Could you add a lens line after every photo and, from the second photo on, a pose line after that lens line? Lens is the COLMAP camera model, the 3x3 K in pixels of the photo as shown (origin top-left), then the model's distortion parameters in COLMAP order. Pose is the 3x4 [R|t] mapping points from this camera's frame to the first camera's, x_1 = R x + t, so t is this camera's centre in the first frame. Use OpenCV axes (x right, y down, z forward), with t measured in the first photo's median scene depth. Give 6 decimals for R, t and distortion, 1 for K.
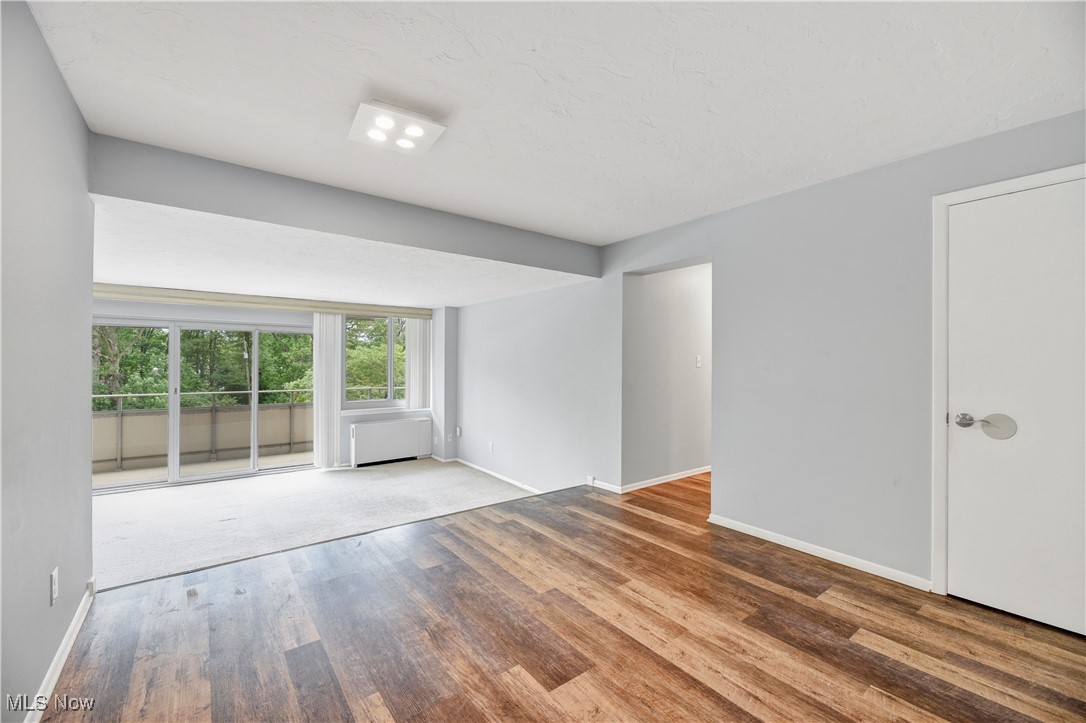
lens RADIAL K [[441.6, 0, 541.3], [0, 441.6, 358.3], [0, 0, 1]] dist [-0.002010, -0.000639]
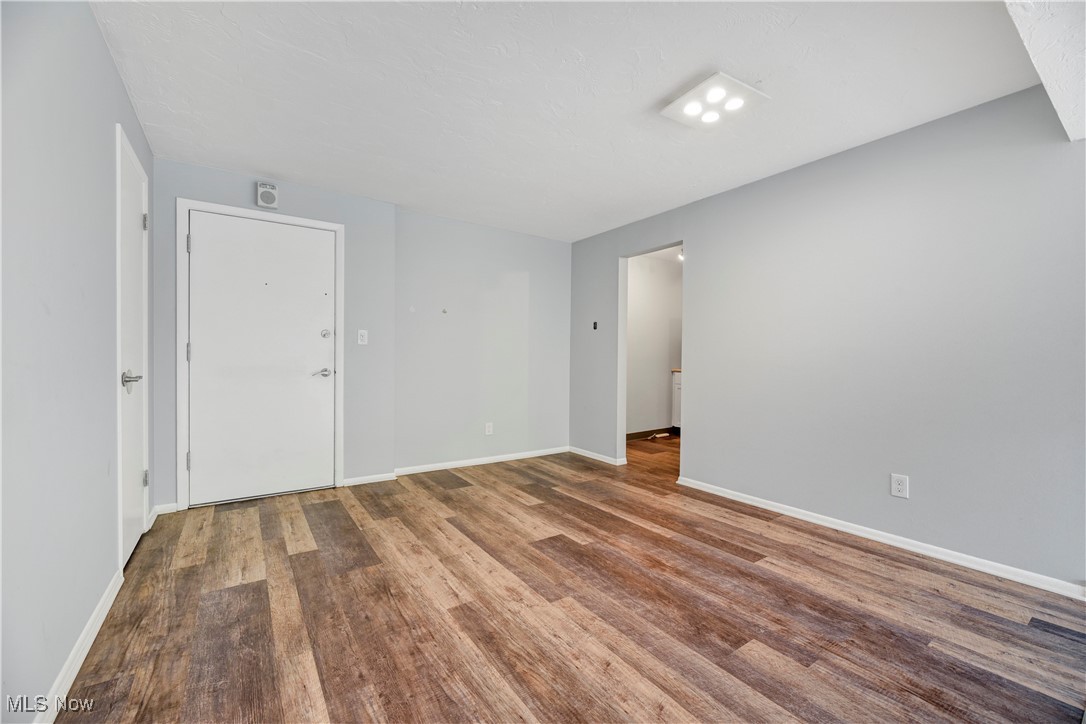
lens RADIAL K [[442.0, 0, 543.0], [0, 442.0, 362.0], [0, 0, 1]] dist [-0.001128, -0.000323]
pose [[-0.998883, -0.014040, 0.045128, 0.013170], [-0.014053, 0.999901, 0.000018, 0.072973], [-0.045123, -0.000616, -0.998981, 1.545822]]
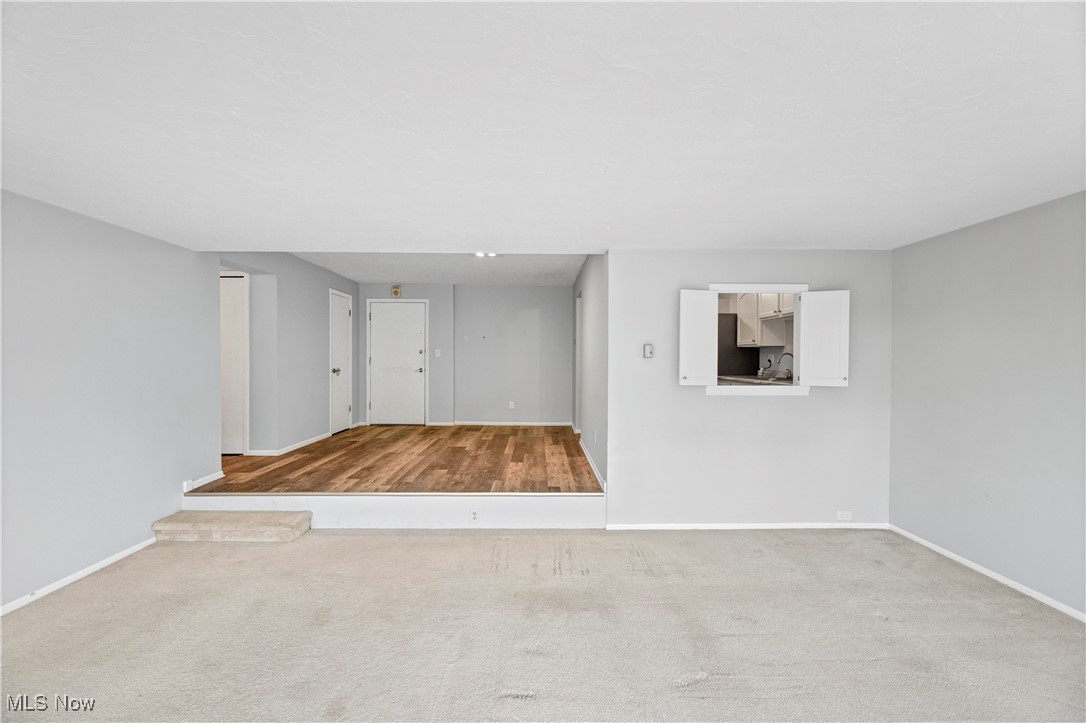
lens RADIAL K [[454.3, 0, 543.8], [0, 454.3, 359.9], [0, 0, 1]] dist [-0.001576, -0.000515]
pose [[-0.801431, -0.012676, 0.597953, -1.520999], [-0.015433, 0.999881, 0.000511, 0.038251], [-0.597888, -0.008819, -0.801531, 2.059038]]
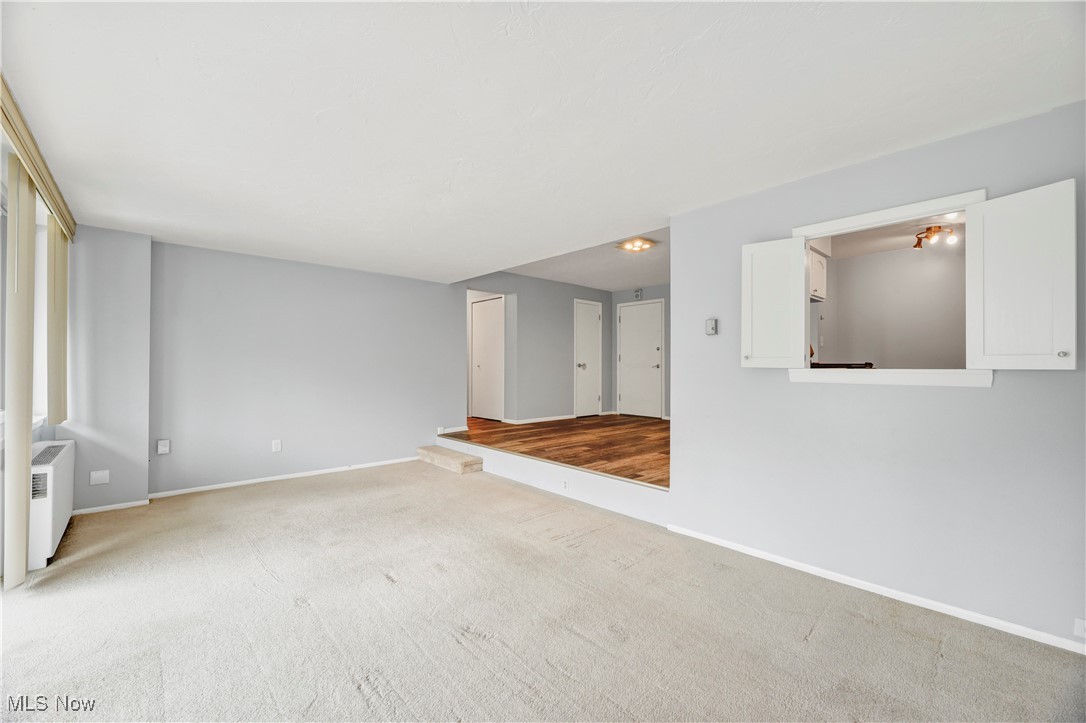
lens RADIAL K [[442.0, 0, 543.0], [0, 442.0, 361.5], [0, 0, 1]] dist [-0.001128, -0.000323]
pose [[-0.086174, 0.003835, 0.996273, -2.020457], [-0.014145, 0.999887, -0.005072, 0.105991], [-0.996180, -0.014529, -0.086110, 1.286965]]
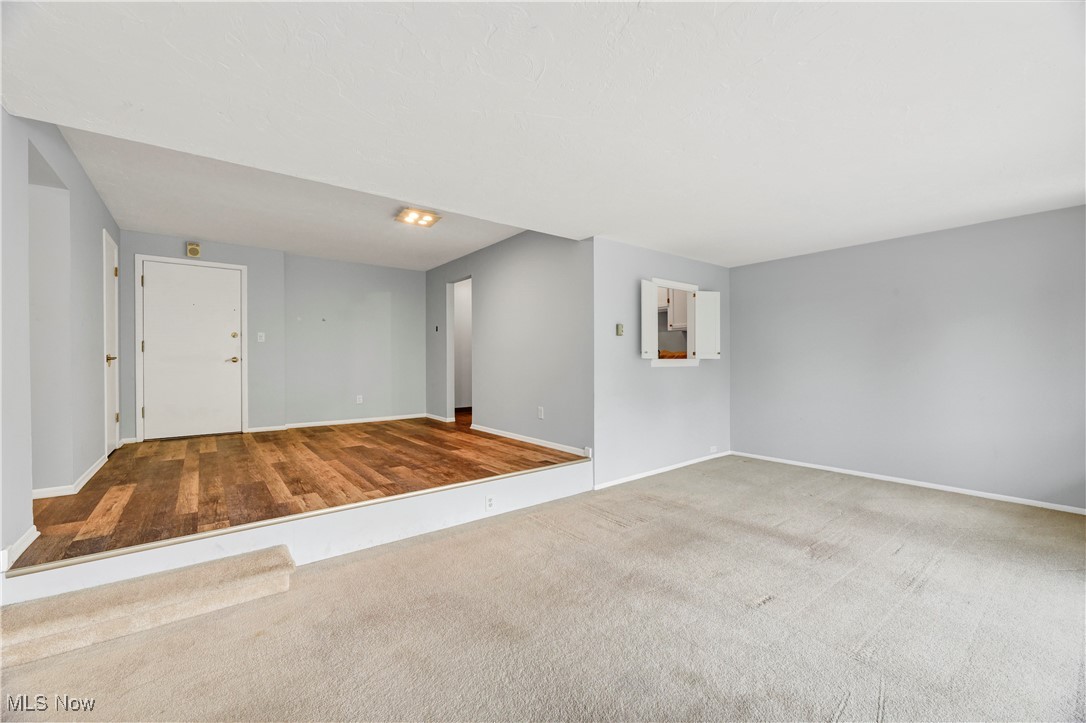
lens RADIAL K [[439.2, 0, 546.8], [0, 439.2, 361.6], [0, 0, 1]] dist [-0.003686, -0.000206]
pose [[-0.999838, -0.002373, -0.017857, -0.671313], [-0.002245, 0.999972, -0.007167, 0.130906], [0.017874, -0.007126, -0.999815, 2.303070]]
